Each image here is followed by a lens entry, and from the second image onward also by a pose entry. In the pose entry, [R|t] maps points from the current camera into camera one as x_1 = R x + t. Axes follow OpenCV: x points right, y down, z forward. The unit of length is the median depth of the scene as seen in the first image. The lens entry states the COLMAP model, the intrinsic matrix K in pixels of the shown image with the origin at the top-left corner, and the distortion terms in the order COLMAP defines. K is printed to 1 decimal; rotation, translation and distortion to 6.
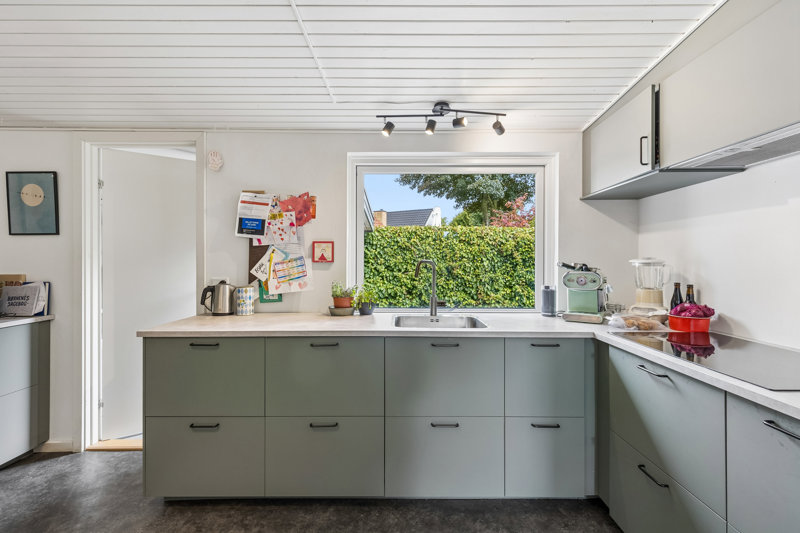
lens RADIAL K [[360.9, 0, 400.2], [0, 360.9, 260.1], [0, 0, 1]] dist [0.001538, -0.000053]
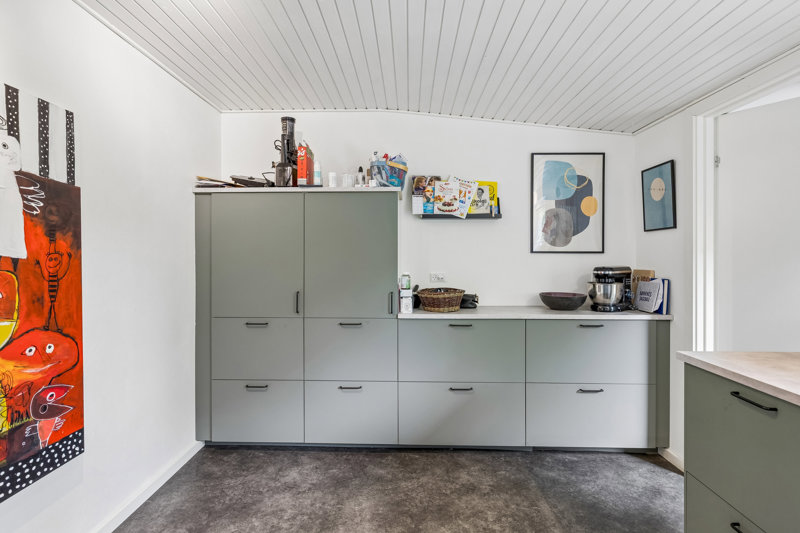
lens RADIAL K [[404.7, 0, 400.2], [0, 404.7, 256.3], [0, 0, 1]] dist [0.000476, 0.000087]
pose [[-0.020879, 0.003969, -0.999774, 0.094083], [-0.002337, 0.999989, 0.004018, -0.002024], [0.999779, 0.002420, -0.020870, 0.340168]]
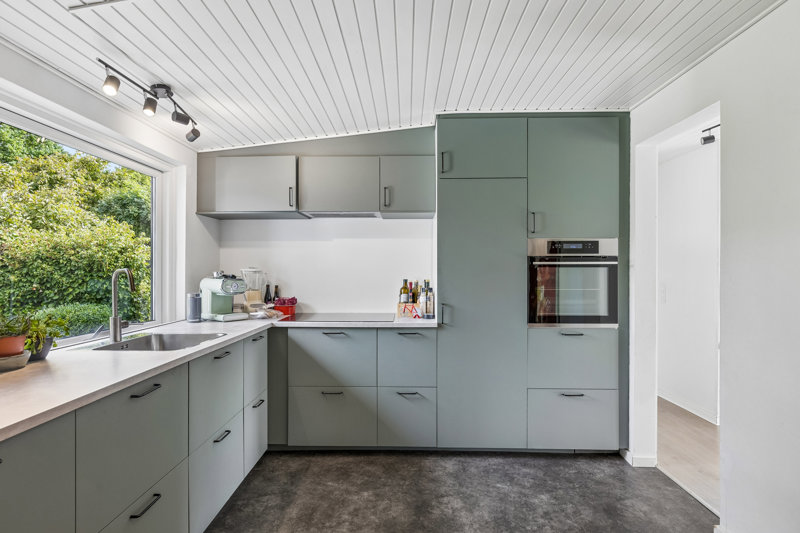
lens RADIAL K [[410.2, 0, 400.0], [0, 410.2, 266.5], [0, 0, 1]] dist [0.001642, 0.000161]
pose [[0.019472, 0.007149, 0.999785, -0.727692], [-0.002061, 0.999973, -0.007111, 0.000044], [-0.999808, -0.001922, 0.019487, 0.359884]]
